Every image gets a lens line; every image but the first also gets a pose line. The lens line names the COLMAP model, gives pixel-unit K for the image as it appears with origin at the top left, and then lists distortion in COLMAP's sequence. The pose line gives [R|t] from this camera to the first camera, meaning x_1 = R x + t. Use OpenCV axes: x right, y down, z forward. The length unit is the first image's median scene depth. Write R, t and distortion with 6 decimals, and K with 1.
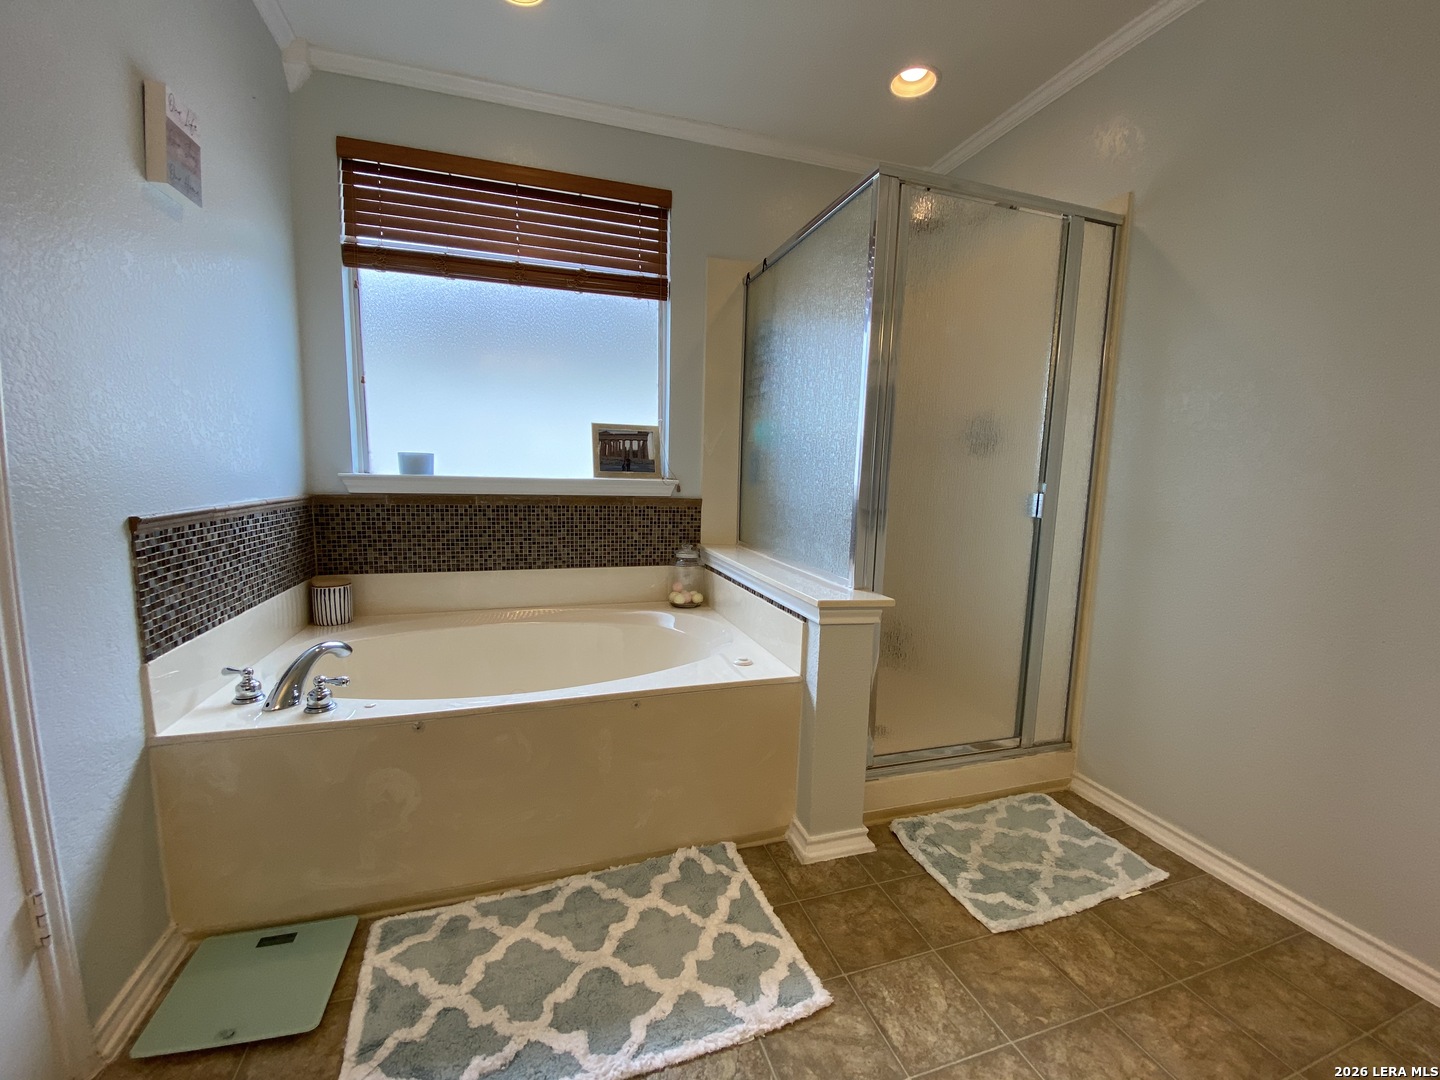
lens RADIAL K [[582.1, 0, 710.3], [0, 582.1, 541.7], [0, 0, 1]] dist [0.020452, -0.020361]
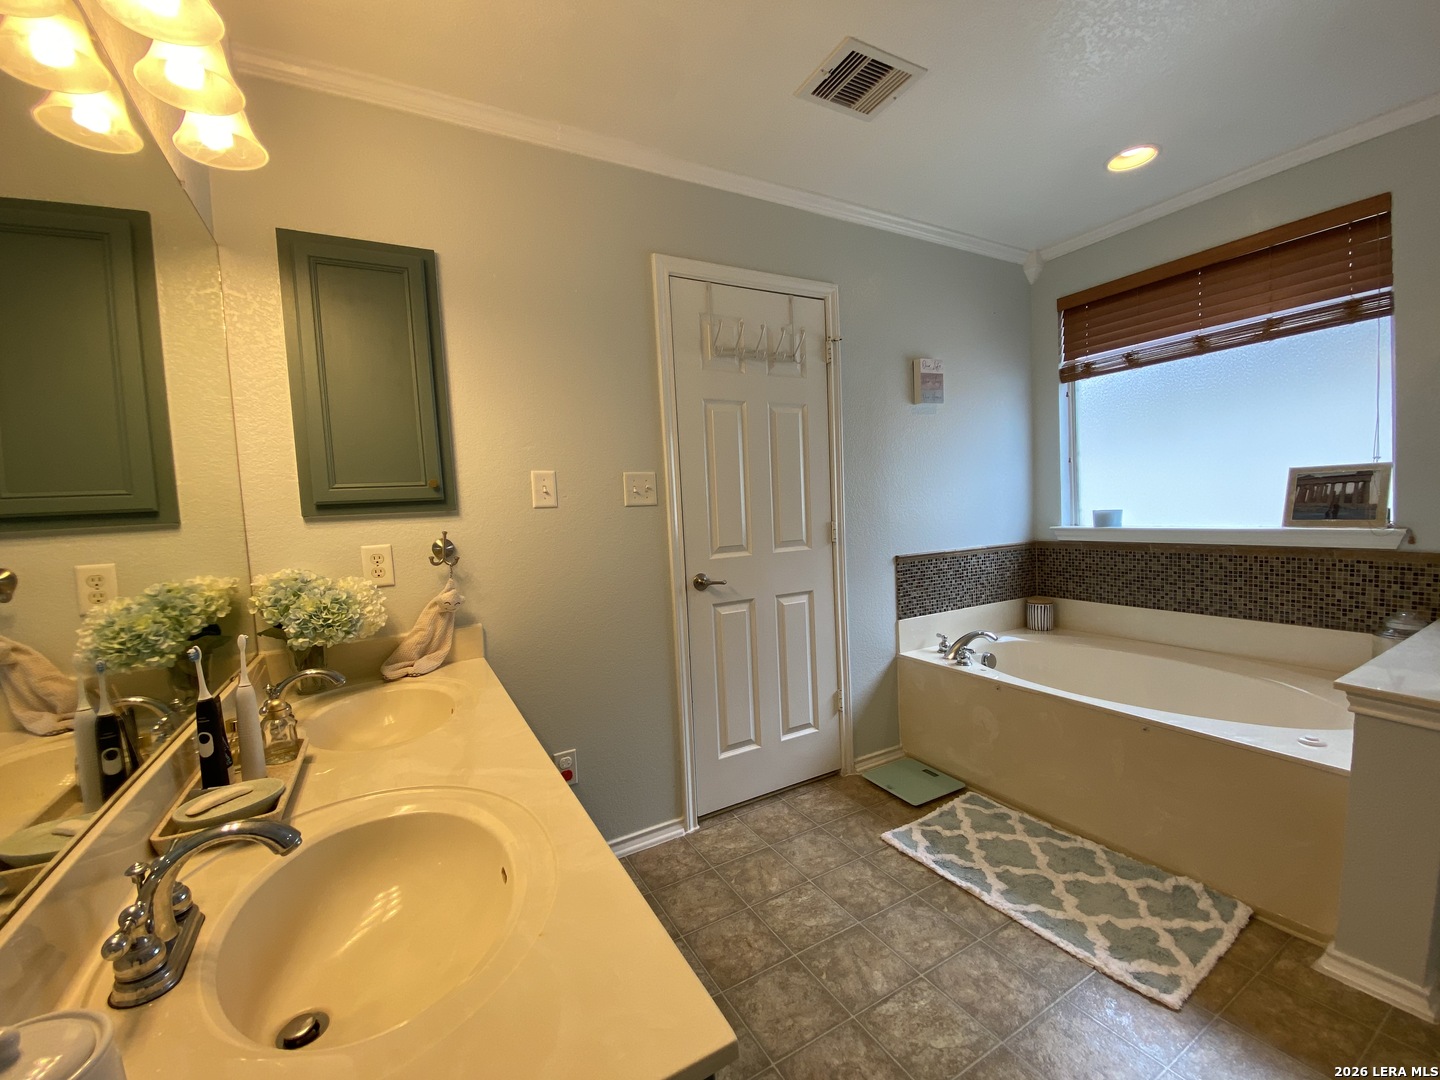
lens RADIAL K [[582.1, 0, 710.3], [0, 582.1, 541.7], [0, 0, 1]] dist [0.020452, -0.020361]
pose [[0.183606, 0.022906, -0.982733, 0.940470], [-0.066483, 0.997729, 0.010835, -0.060026], [0.980749, 0.063345, 0.184712, -0.129560]]
